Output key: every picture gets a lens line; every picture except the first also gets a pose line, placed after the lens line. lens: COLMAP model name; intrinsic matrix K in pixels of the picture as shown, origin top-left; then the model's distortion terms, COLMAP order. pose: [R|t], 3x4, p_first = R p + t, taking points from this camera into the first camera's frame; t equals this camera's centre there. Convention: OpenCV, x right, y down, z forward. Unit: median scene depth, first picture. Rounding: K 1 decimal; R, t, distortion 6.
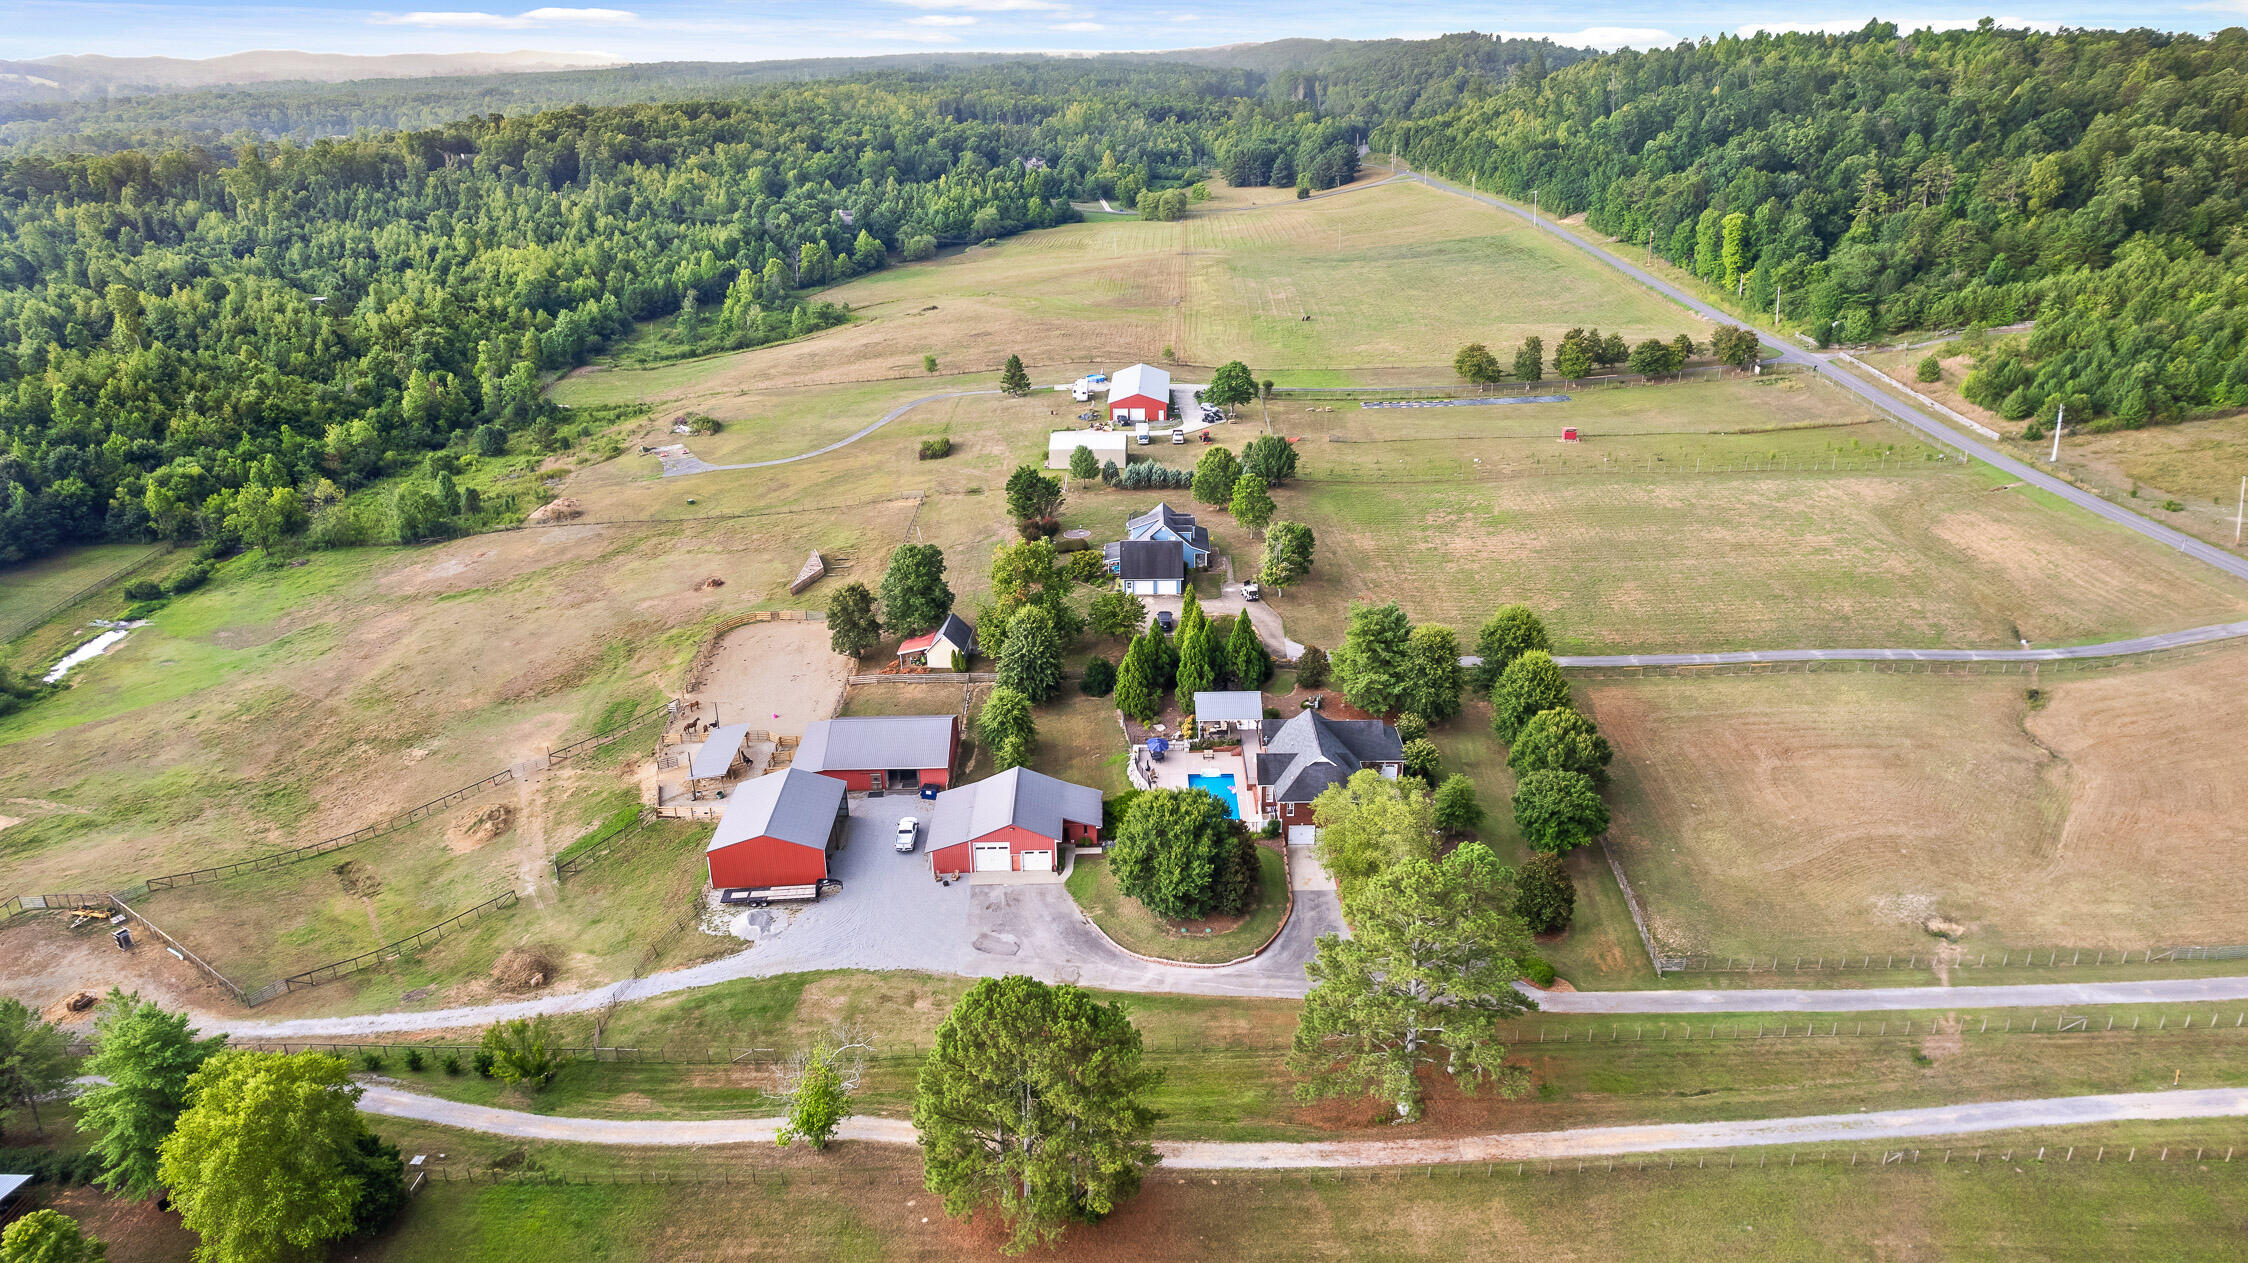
lens RADIAL K [[1440.0, 0, 1127.3], [0, 1440.0, 626.4], [0, 0, 1]] dist [-0.075958, 0.067942]
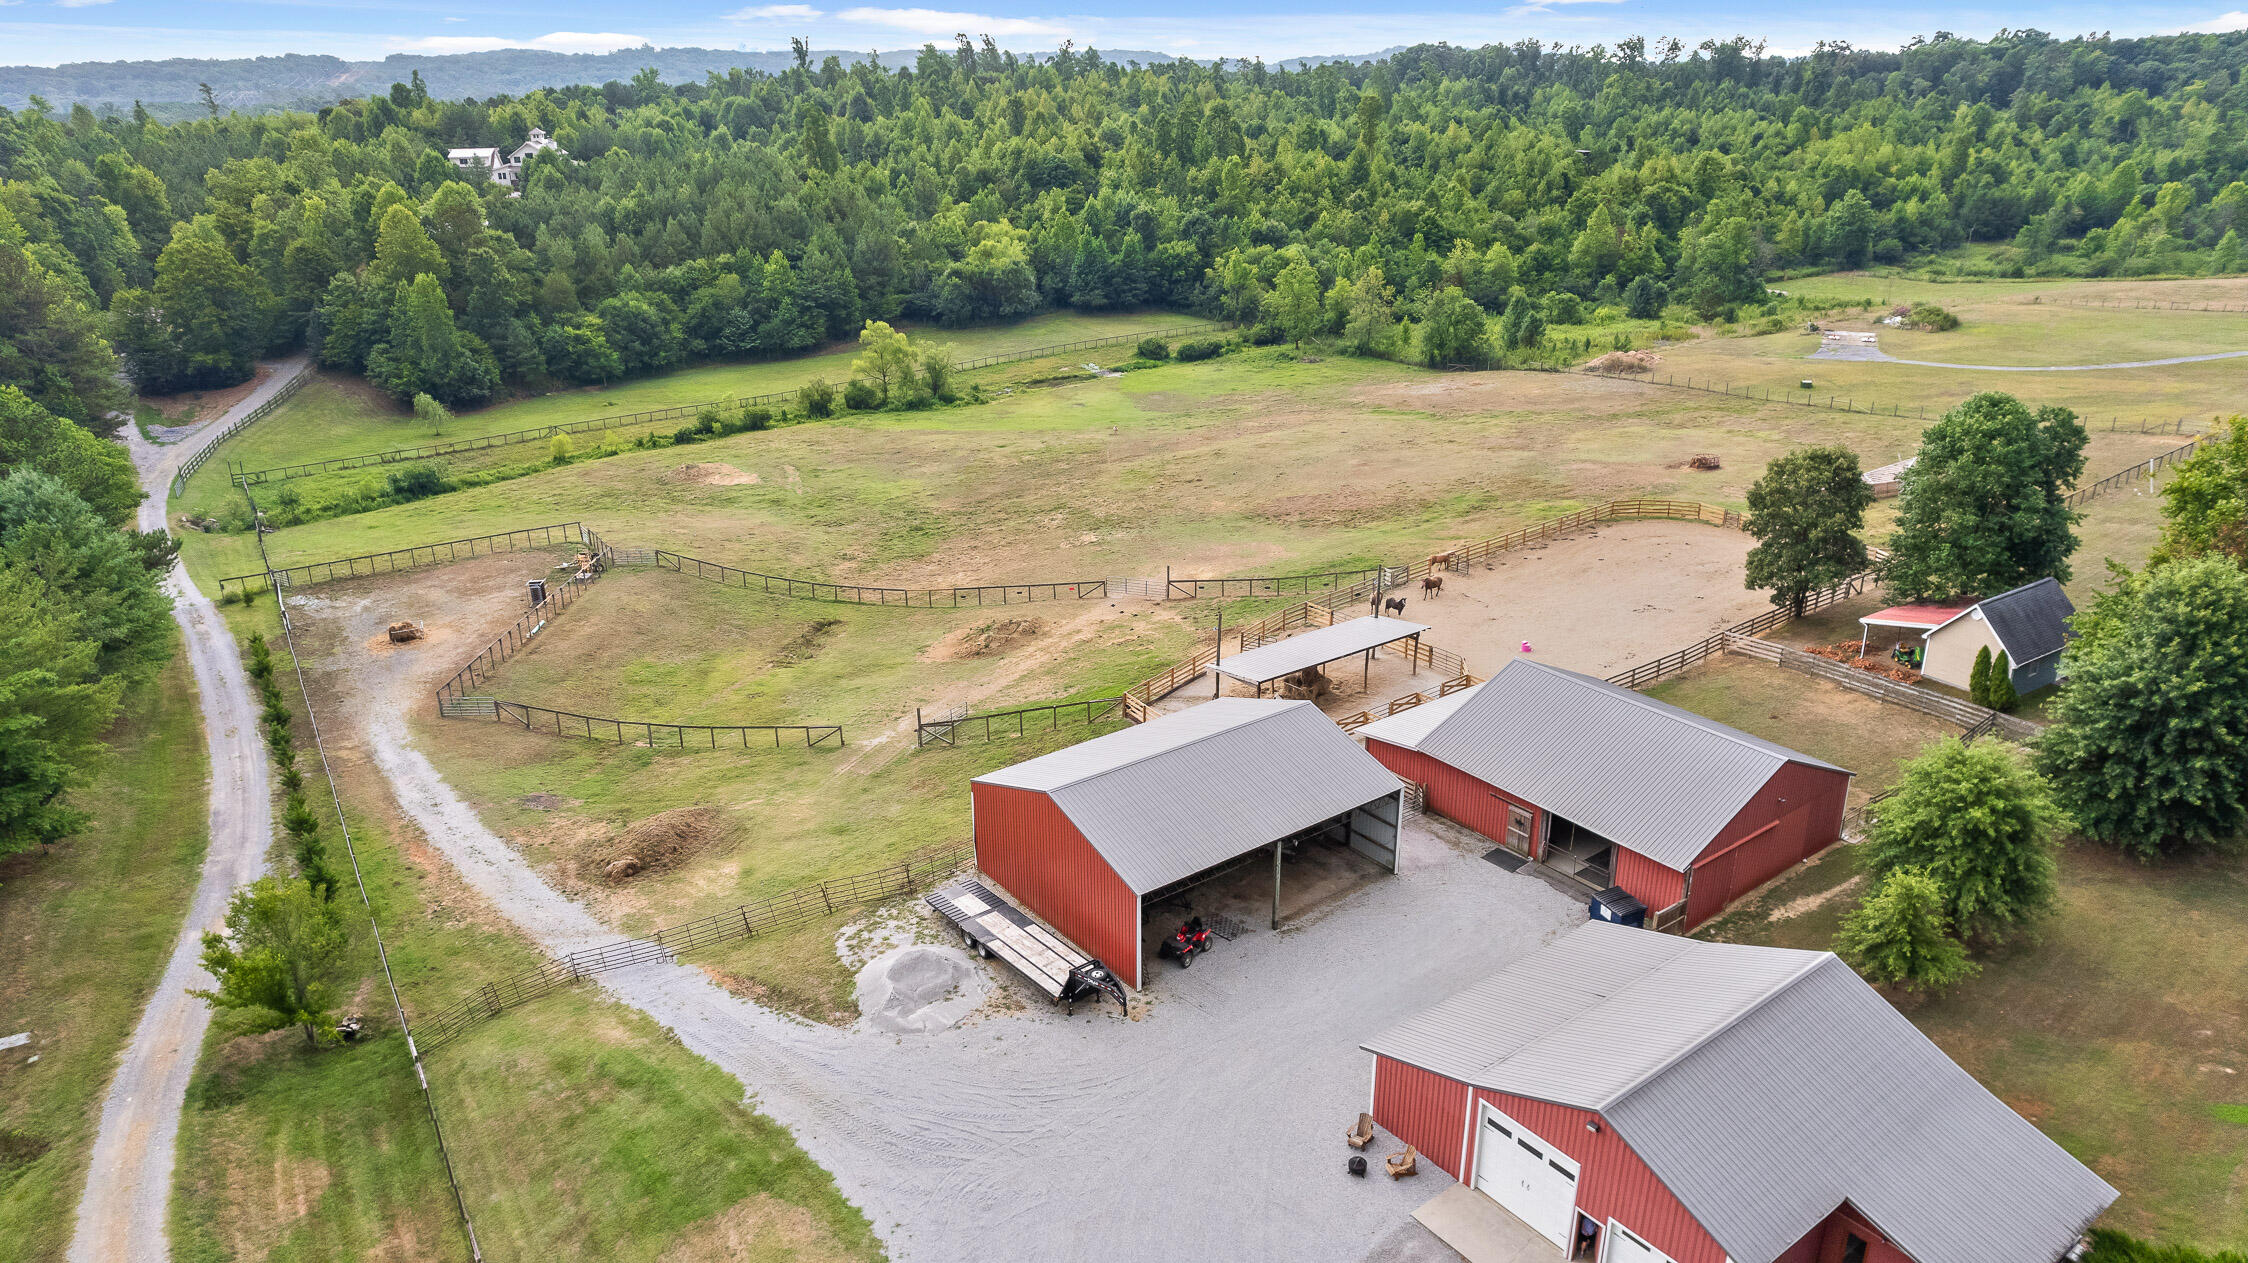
lens RADIAL K [[1440.0, 0, 1128.6], [0, 1440.0, 635.8], [0, 0, 1]] dist [-0.075958, 0.067942]
pose [[0.583232, 0.301152, -0.754419, 0.034058], [-0.308332, 0.941306, 0.137387, 0.032958], [0.751513, 0.152483, 0.641854, 0.573005]]
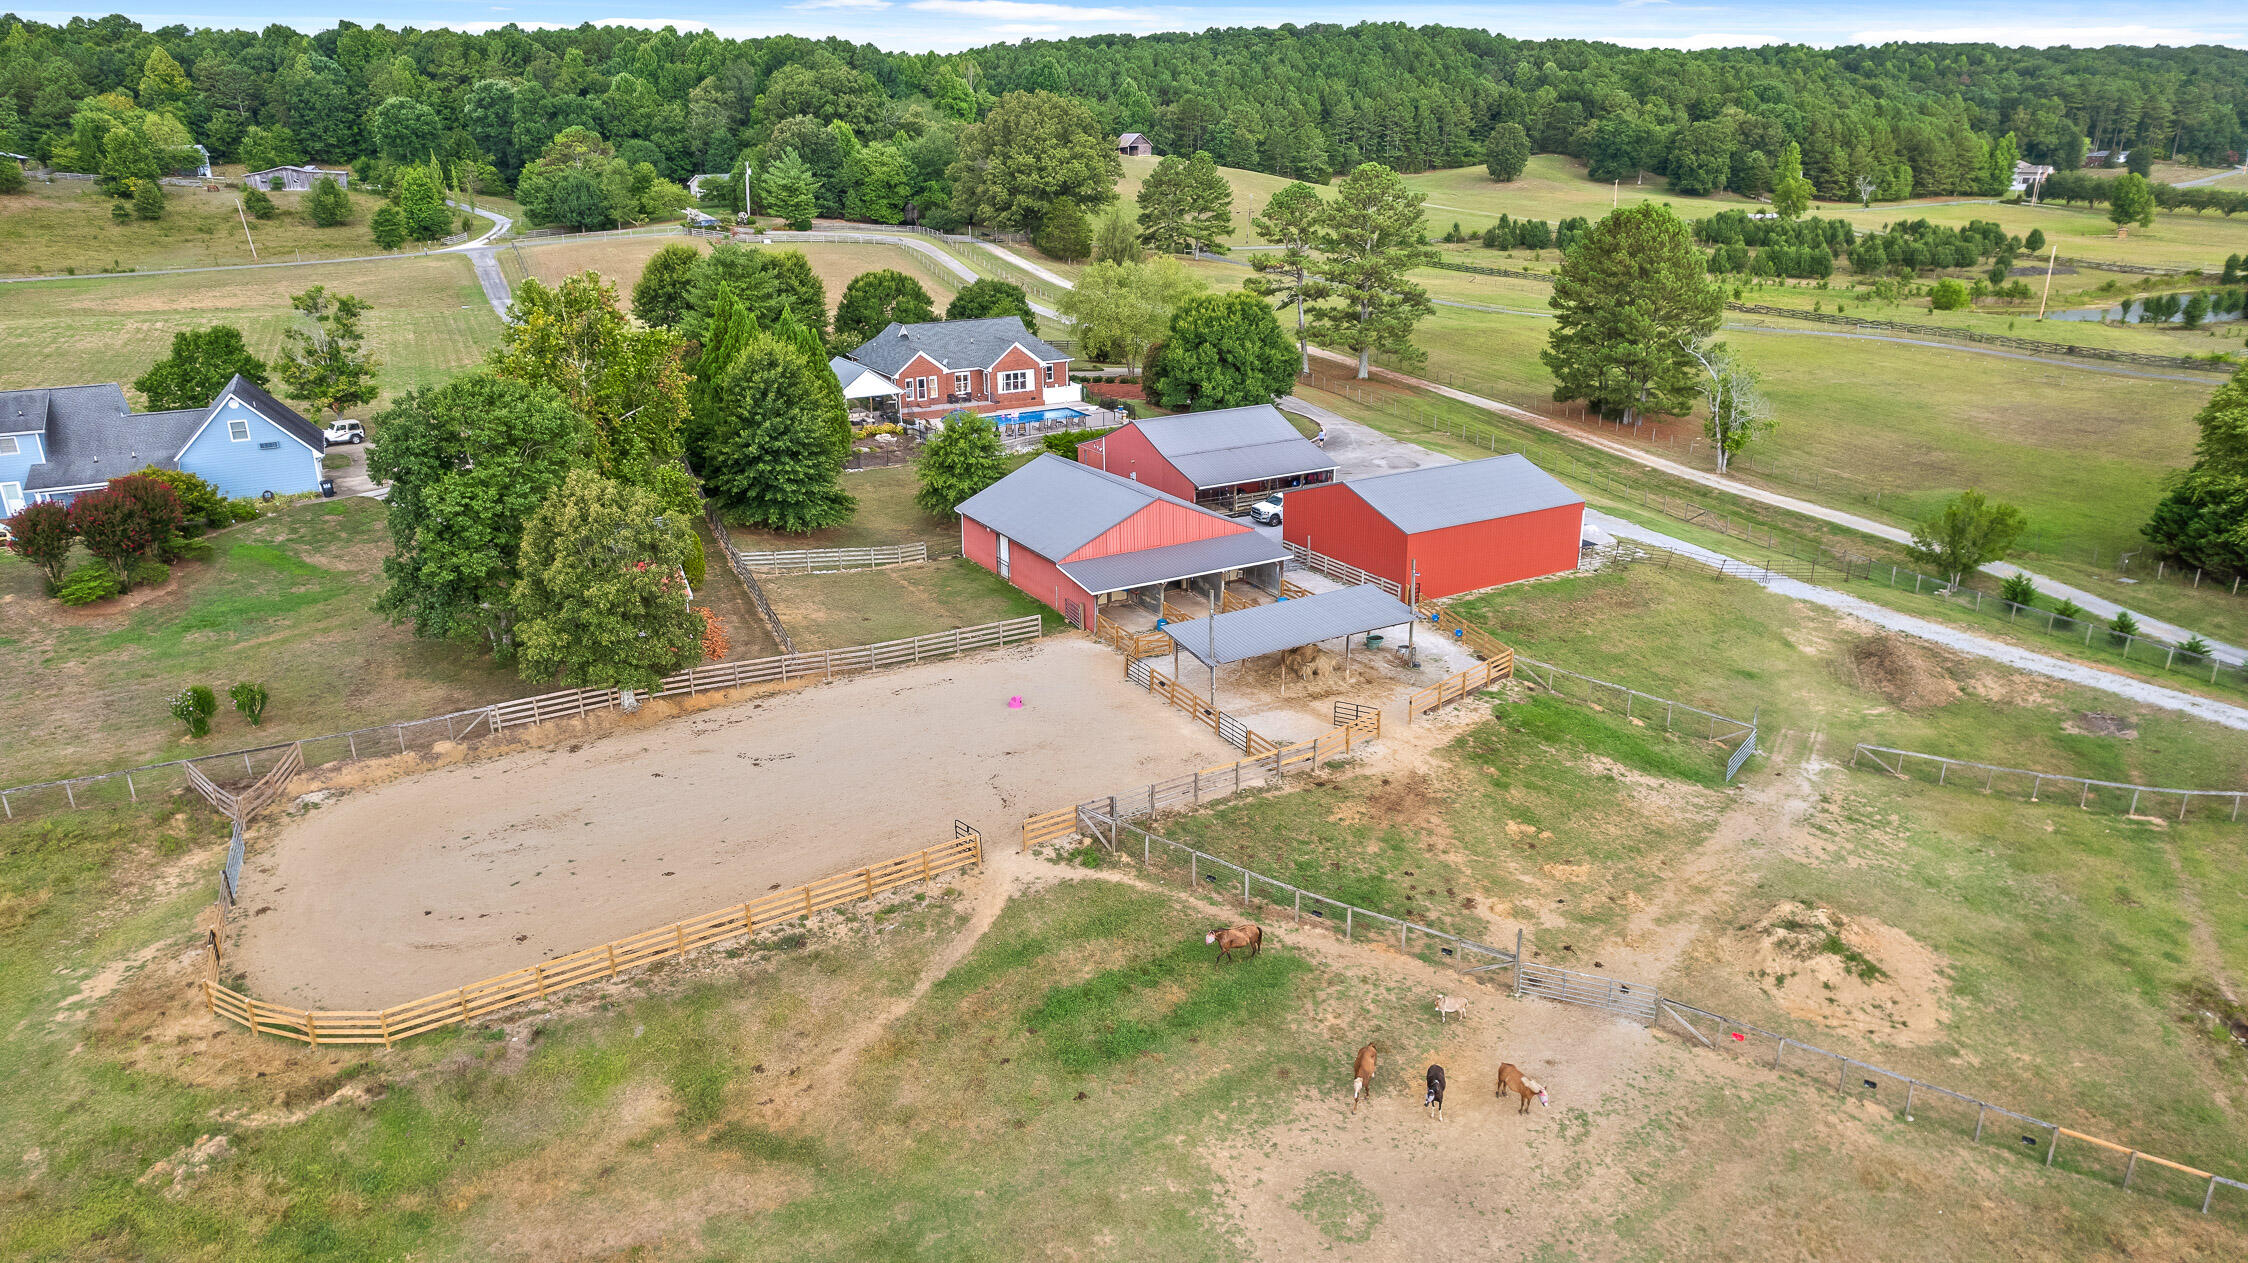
lens RADIAL K [[1440.0, 0, 1127.5], [0, 1440.0, 636.8], [0, 0, 1]] dist [-0.075958, 0.067942]
pose [[-0.488239, -0.271281, 0.829475, -0.548333], [0.350093, 0.809747, 0.470897, -0.114904], [-0.799411, 0.520304, -0.300377, 1.042364]]
